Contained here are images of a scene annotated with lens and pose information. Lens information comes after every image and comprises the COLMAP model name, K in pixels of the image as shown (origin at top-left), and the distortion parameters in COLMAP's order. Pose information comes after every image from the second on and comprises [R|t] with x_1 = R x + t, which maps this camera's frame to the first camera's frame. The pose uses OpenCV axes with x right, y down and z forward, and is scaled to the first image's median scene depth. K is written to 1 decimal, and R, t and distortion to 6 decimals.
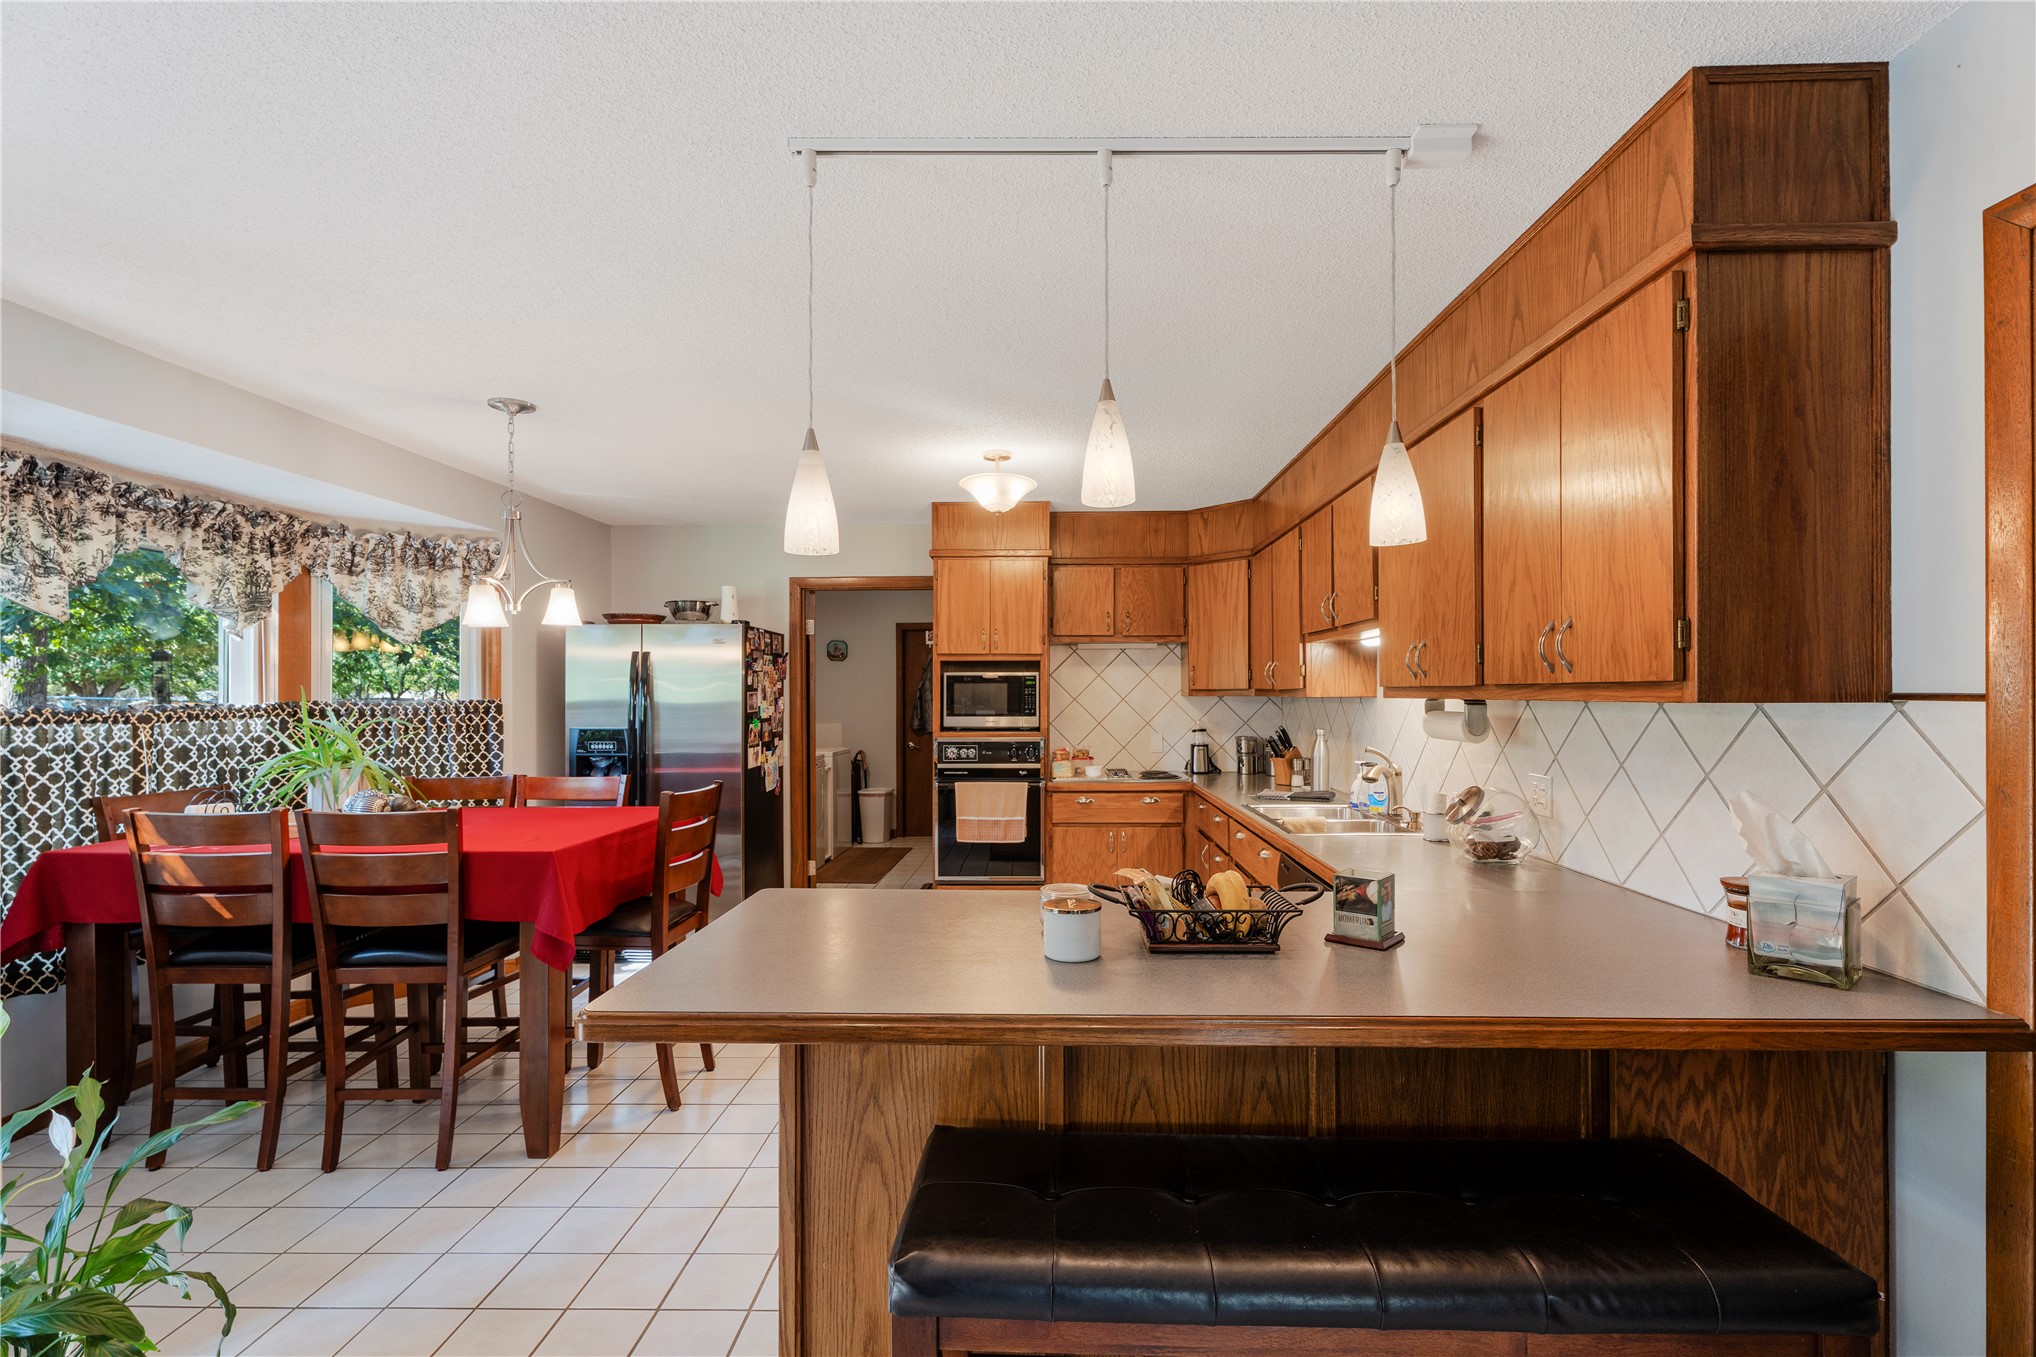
lens RADIAL K [[922.9, 0, 1016.0], [0, 922.9, 689.0], [0, 0, 1]] dist [-0.004388, 0.000242]
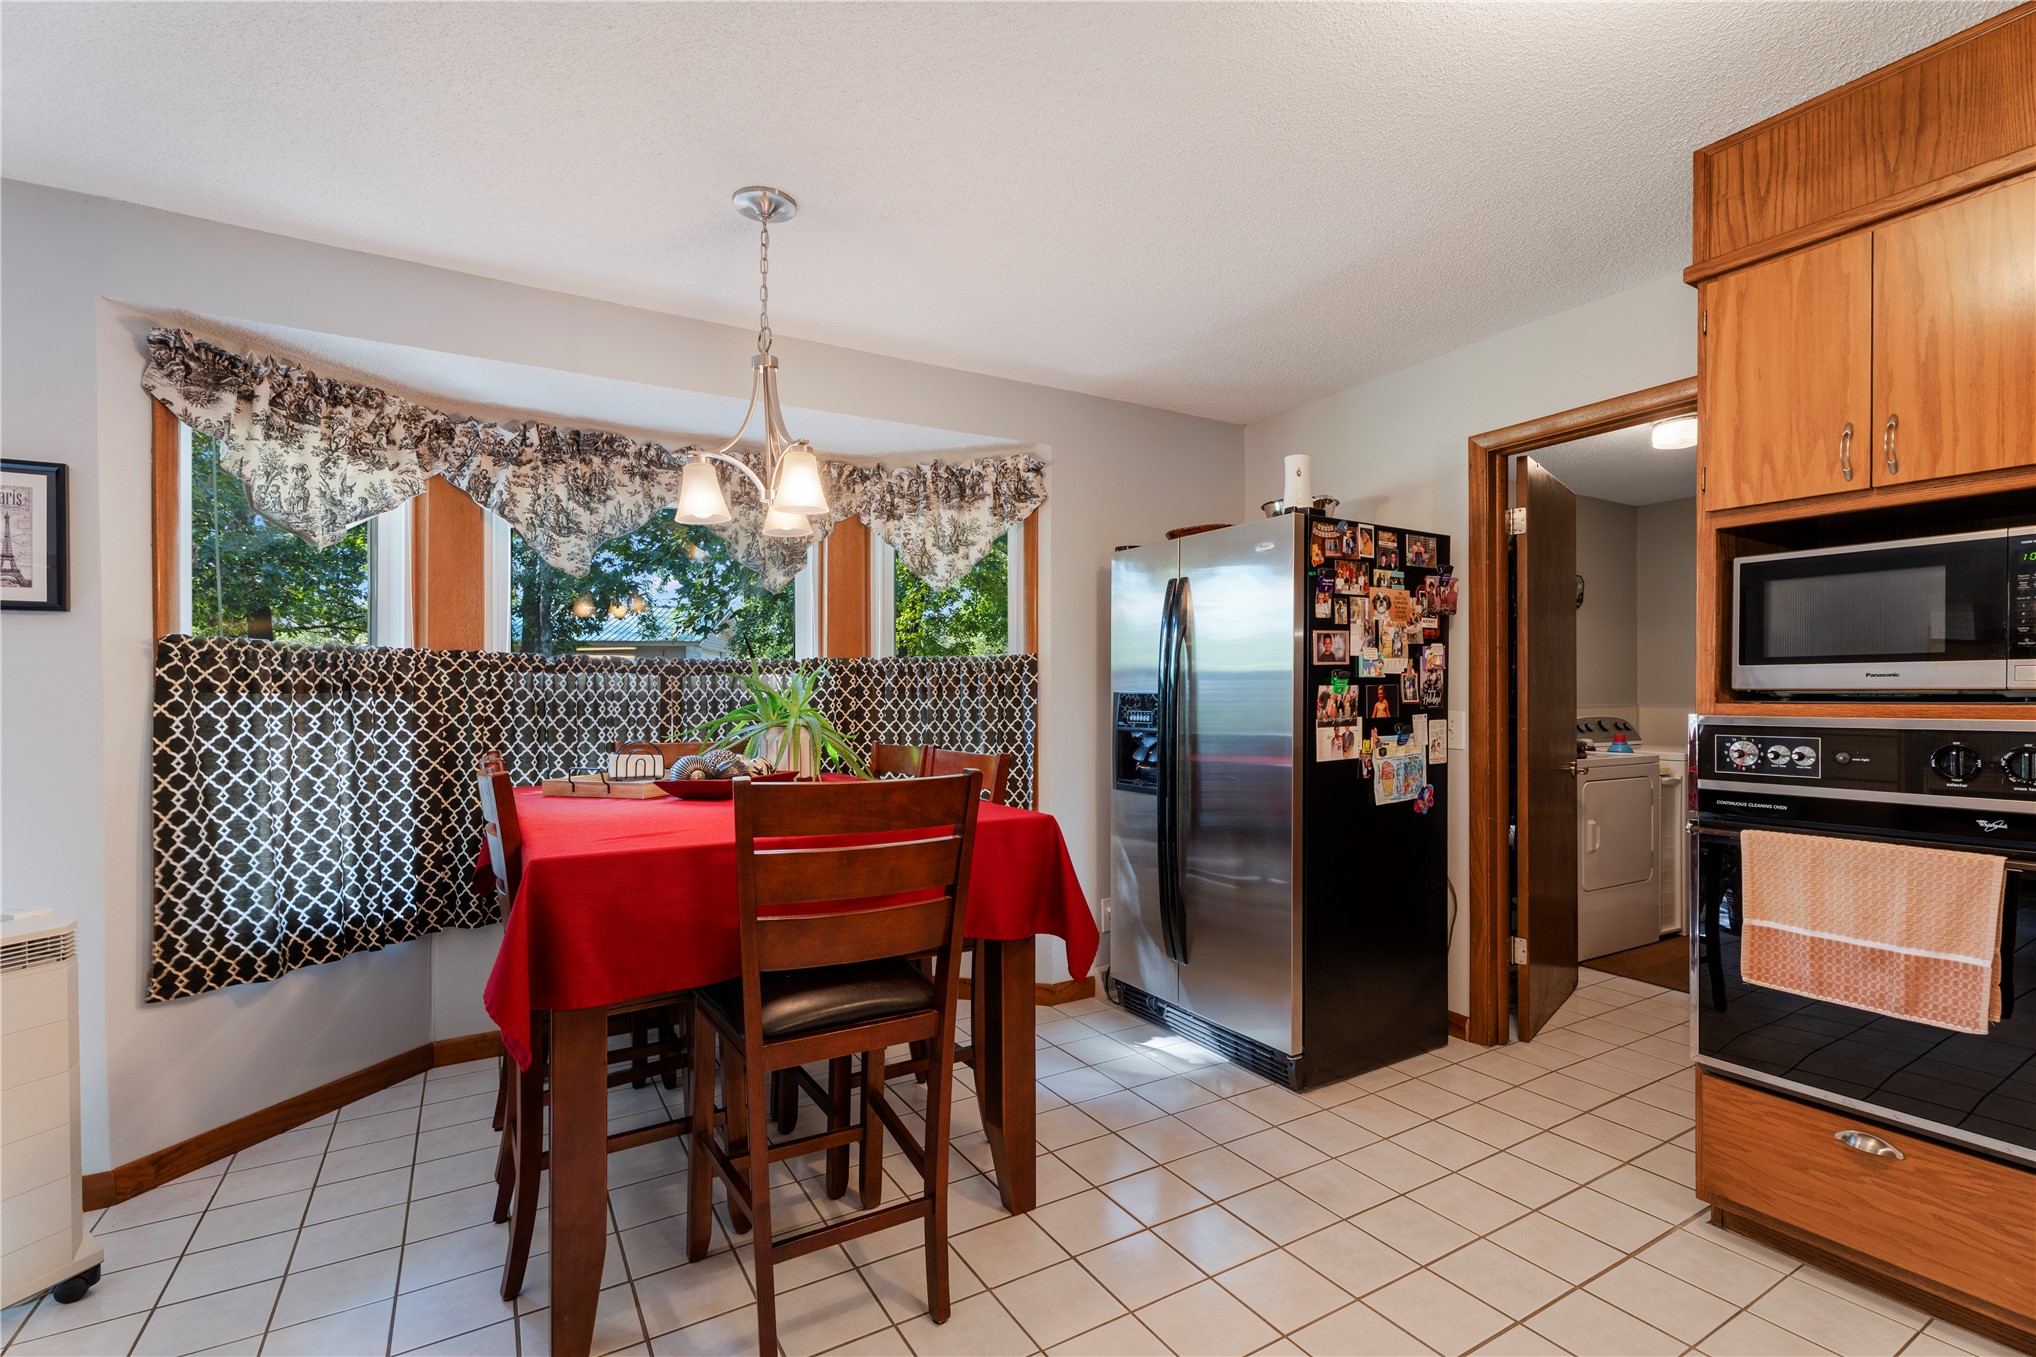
lens RADIAL K [[922.9, 0, 1014.2], [0, 922.9, 690.7], [0, 0, 1]] dist [-0.004388, 0.000242]
pose [[0.543072, -0.003302, -0.839679, 0.093869], [0.006725, 0.999977, 0.000417, 0.040160], [0.839659, -0.005874, 0.543082, 0.529014]]
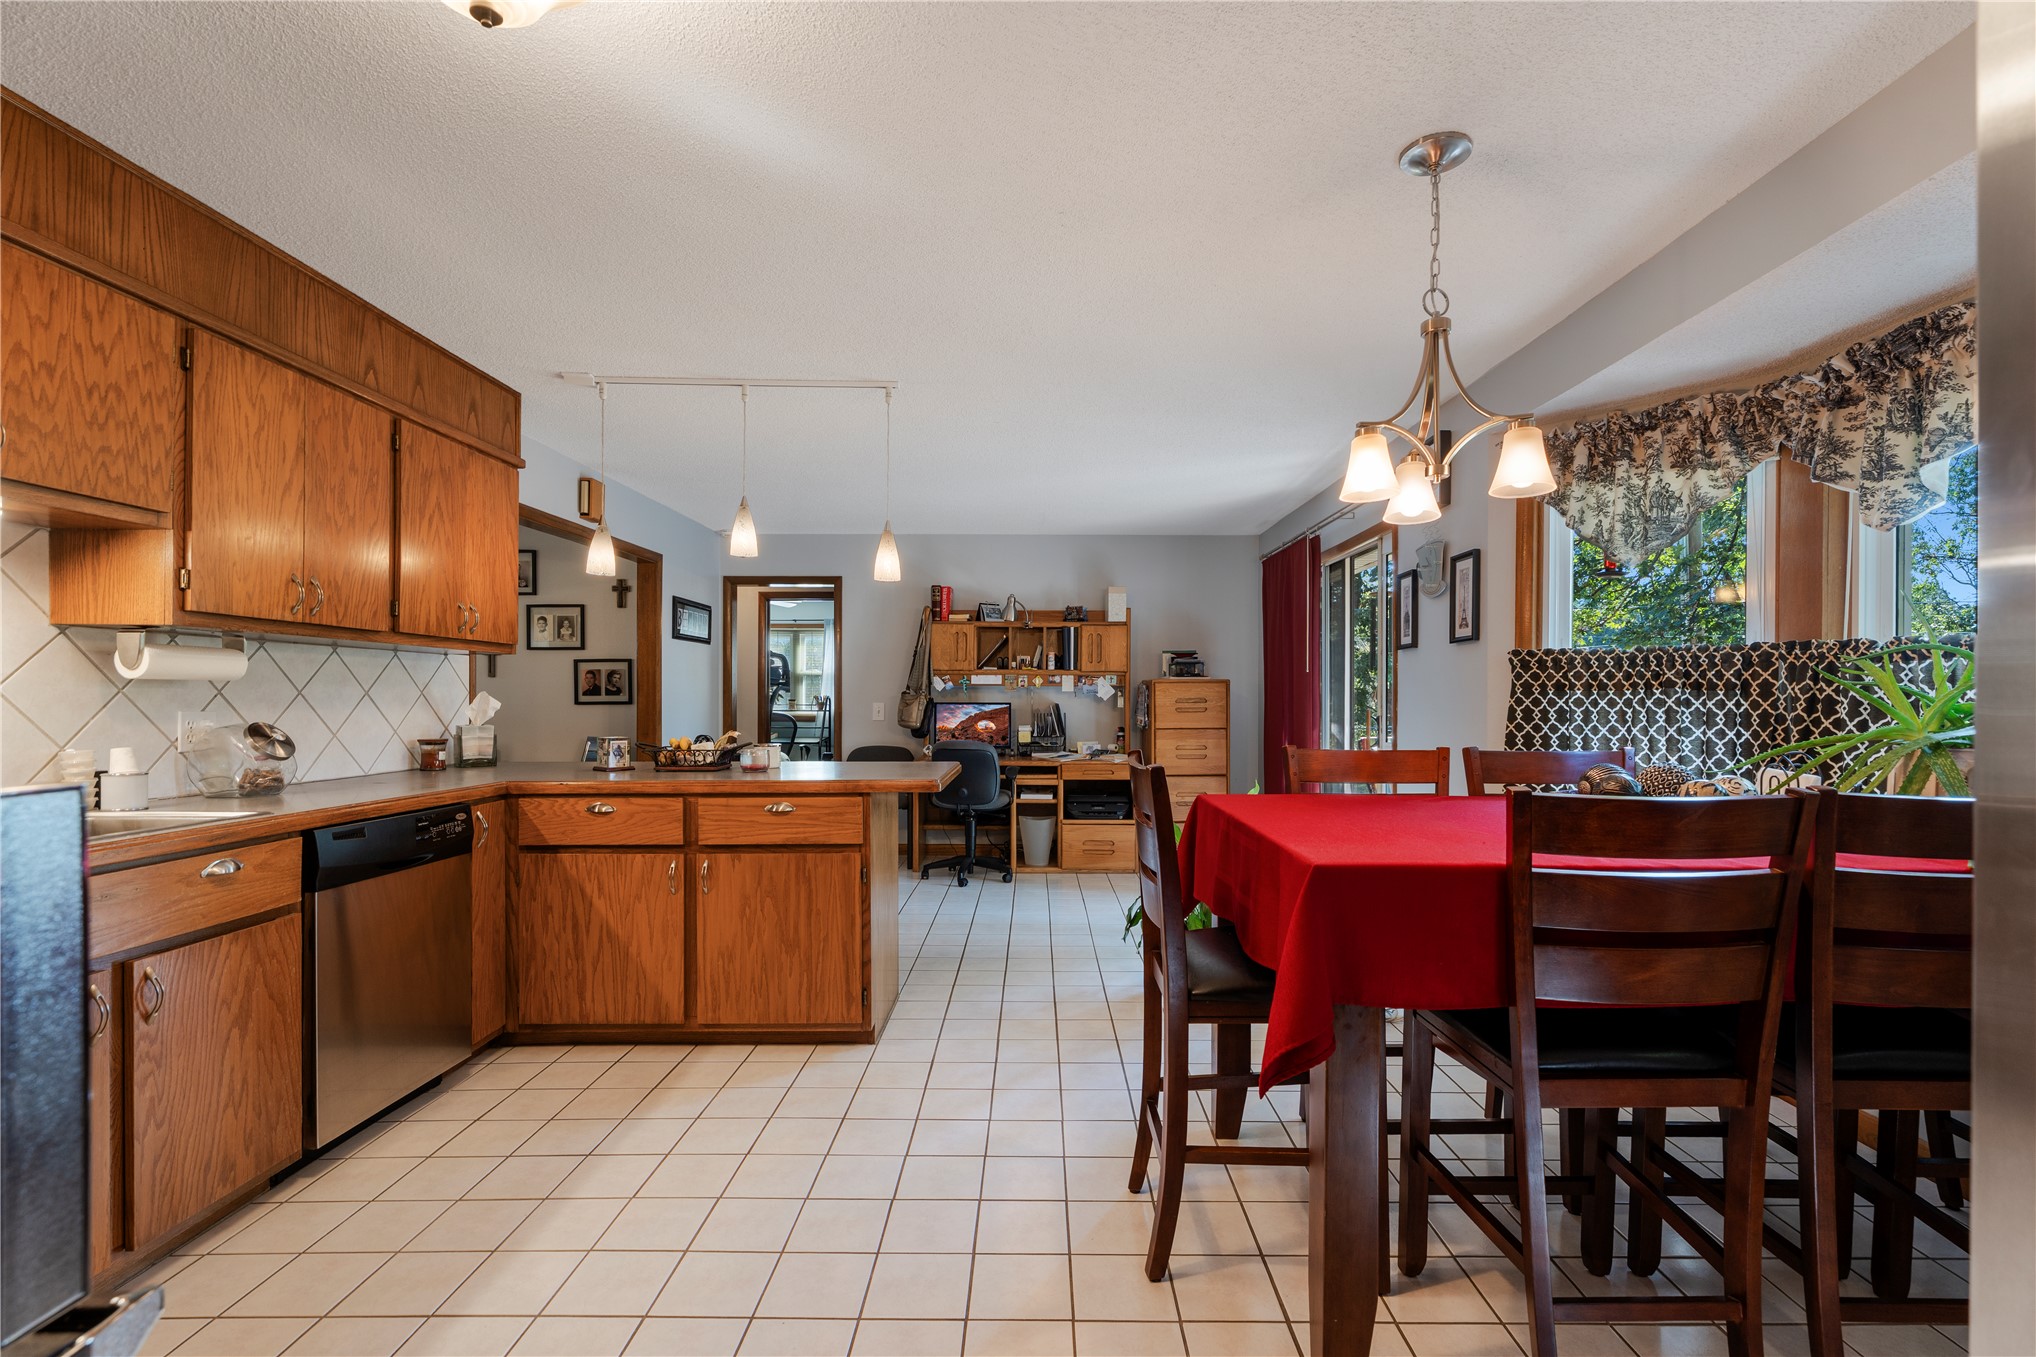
lens RADIAL K [[922.9, 0, 1056.7], [0, 922.9, 699.6], [0, 0, 1]] dist [-0.004388, 0.000242]
pose [[-0.998282, 0.003184, -0.058510, -0.168735], [0.003384, 0.999989, -0.003318, 0.046394], [0.058499, -0.003510, -0.998281, 1.099418]]
